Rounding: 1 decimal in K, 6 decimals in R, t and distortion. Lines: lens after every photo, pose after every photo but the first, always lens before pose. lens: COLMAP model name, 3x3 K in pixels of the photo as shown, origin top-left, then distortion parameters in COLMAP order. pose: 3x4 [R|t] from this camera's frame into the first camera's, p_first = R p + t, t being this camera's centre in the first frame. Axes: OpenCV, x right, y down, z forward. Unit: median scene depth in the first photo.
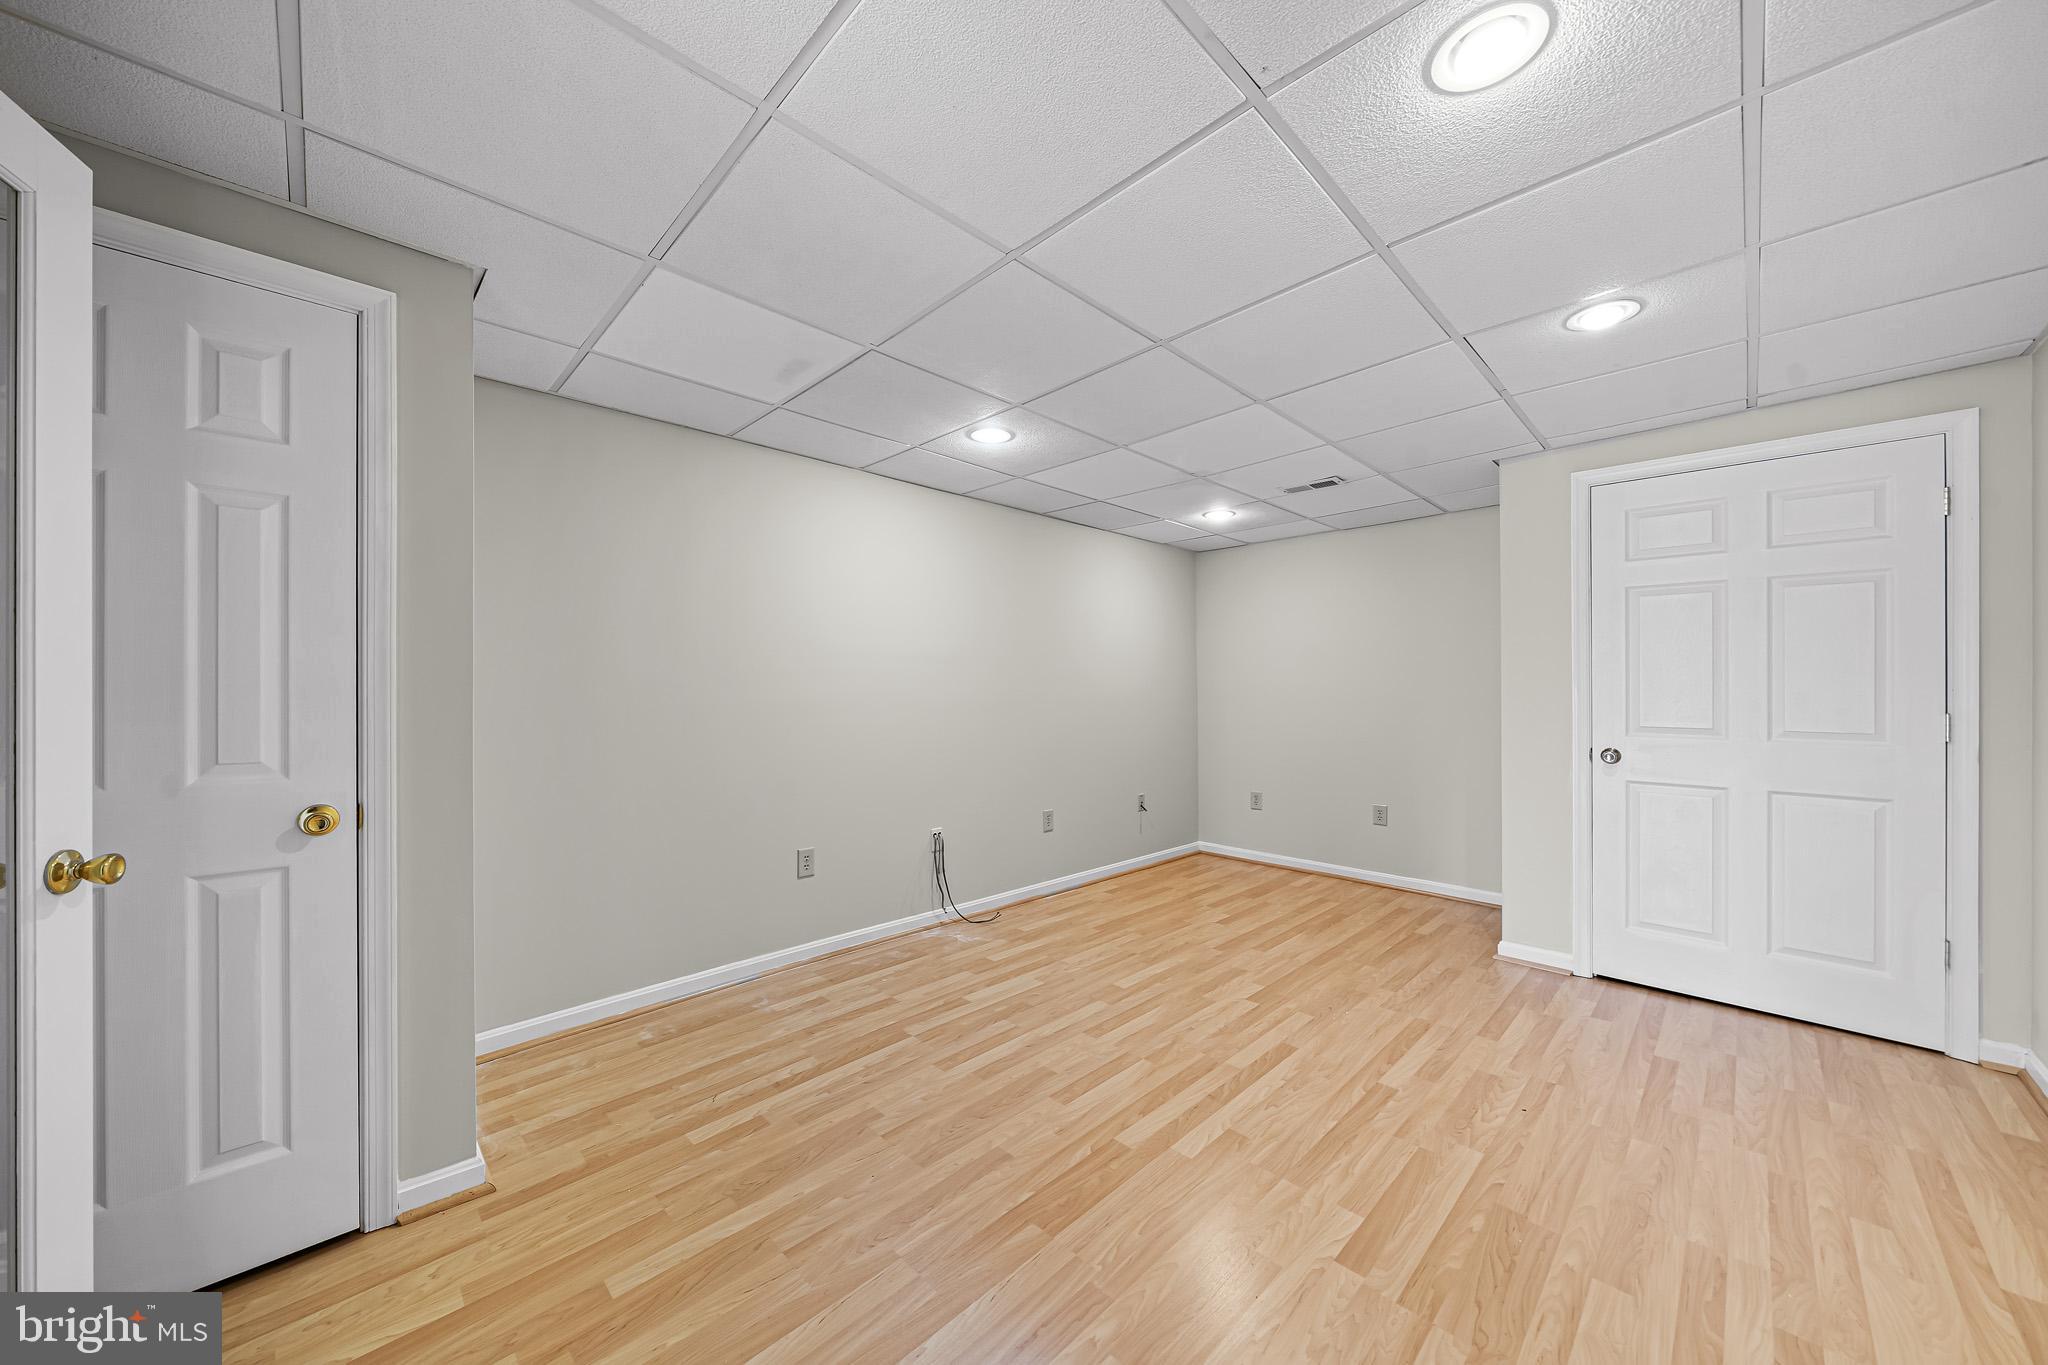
lens RADIAL K [[710.9, 0, 1026.1], [0, 710.9, 691.2], [0, 0, 1]] dist [-0.007906, 0.000018]
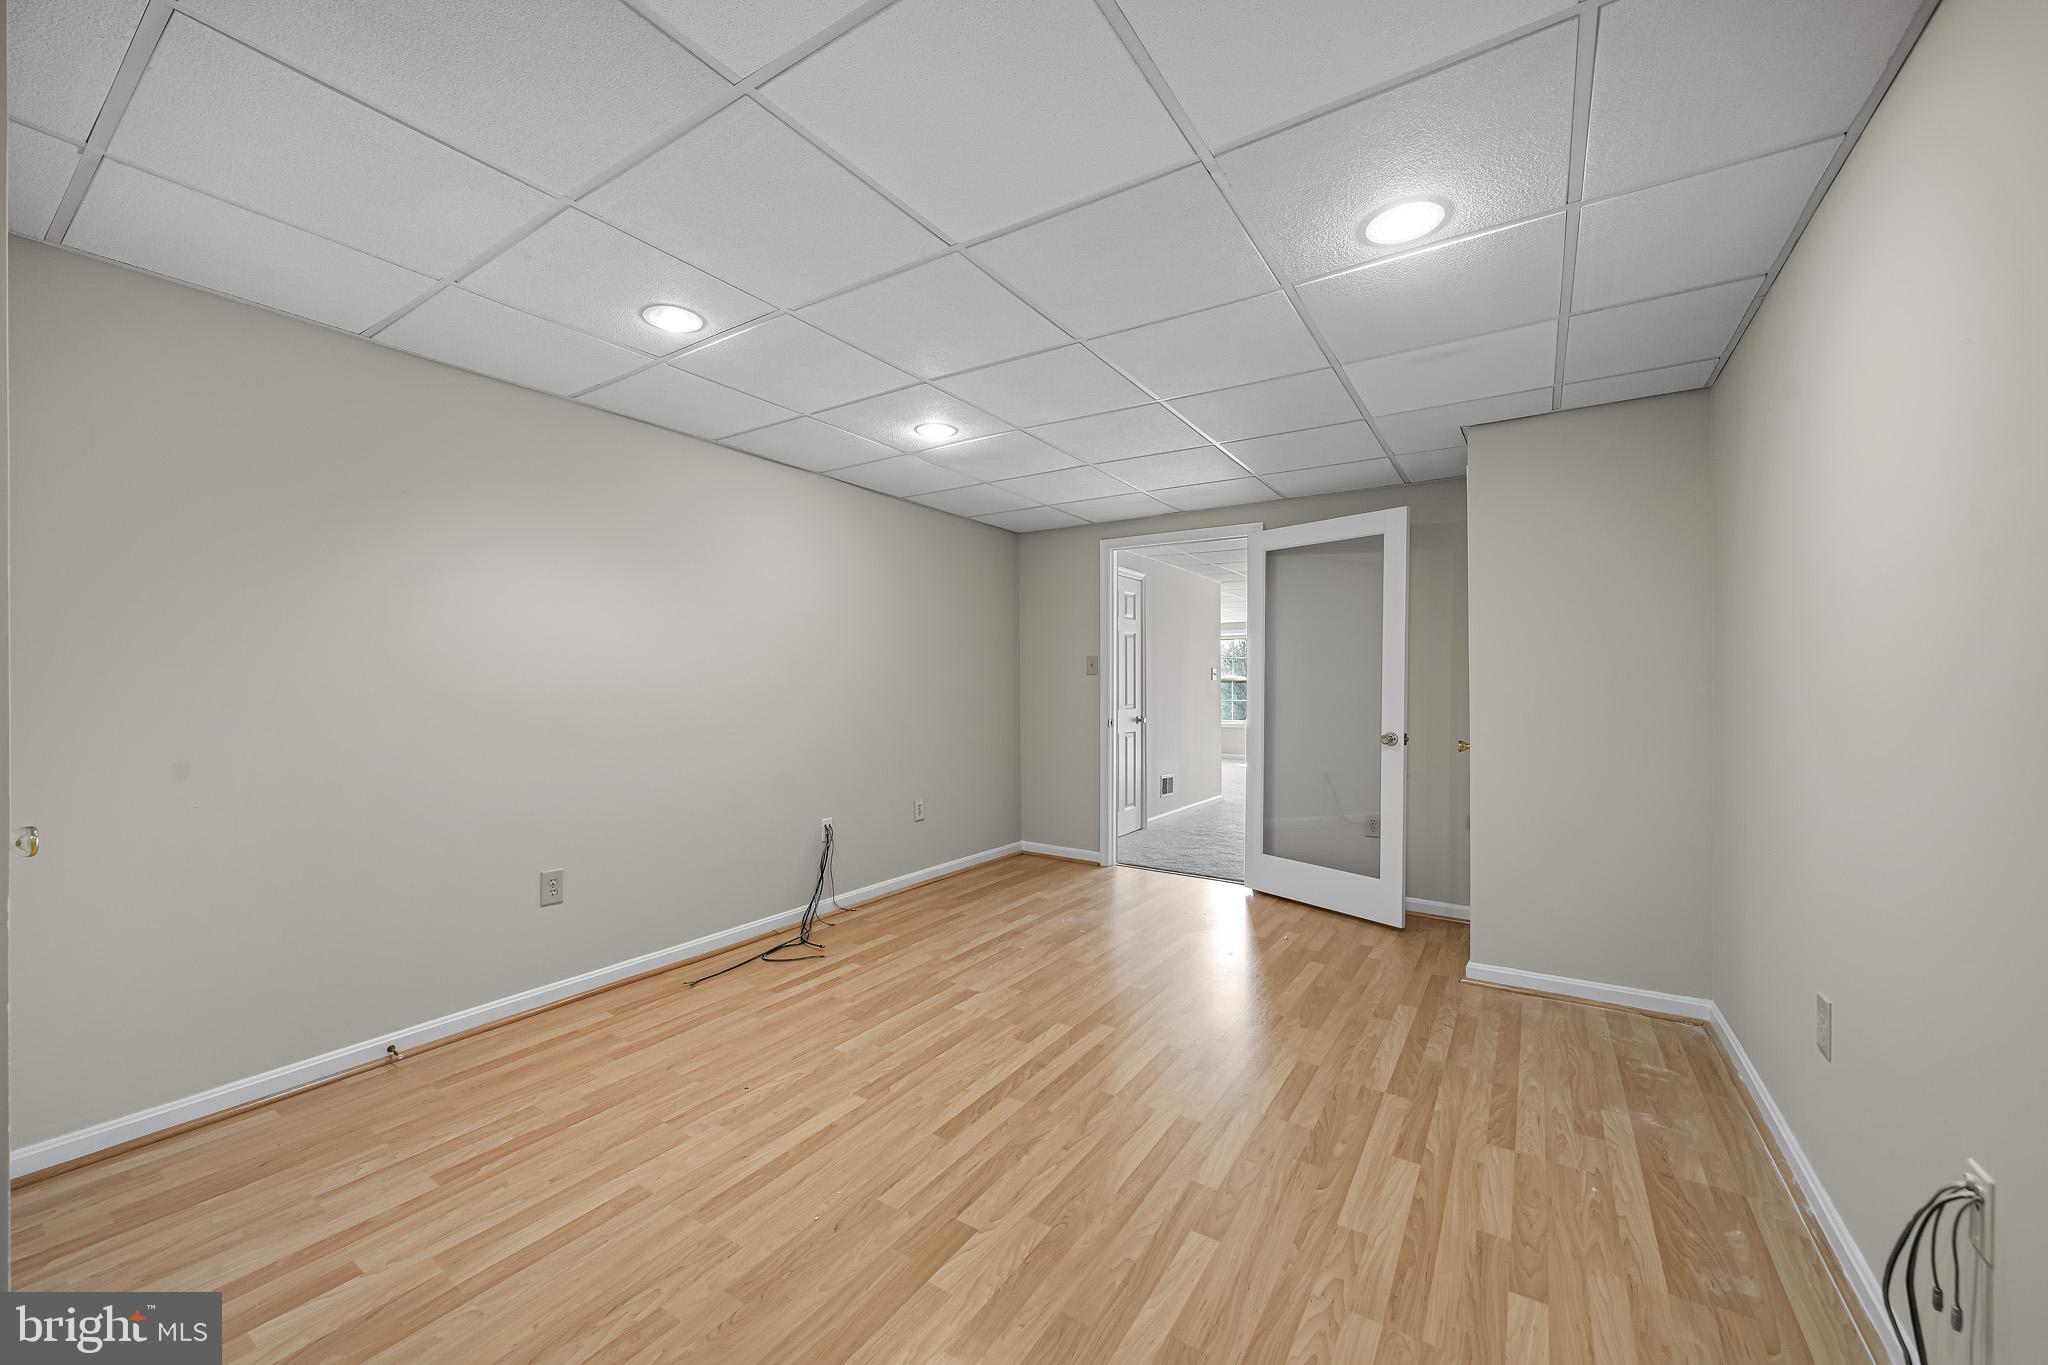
lens RADIAL K [[763.2, 0, 1029.4], [0, 763.2, 687.6], [0, 0, 1]] dist [0.000468, 0.000024]
pose [[-0.975910, -0.000976, -0.218170, 0.475636], [-0.001322, 0.999998, 0.001439, 0.006355], [0.218168, 0.001693, -0.975910, 1.895135]]
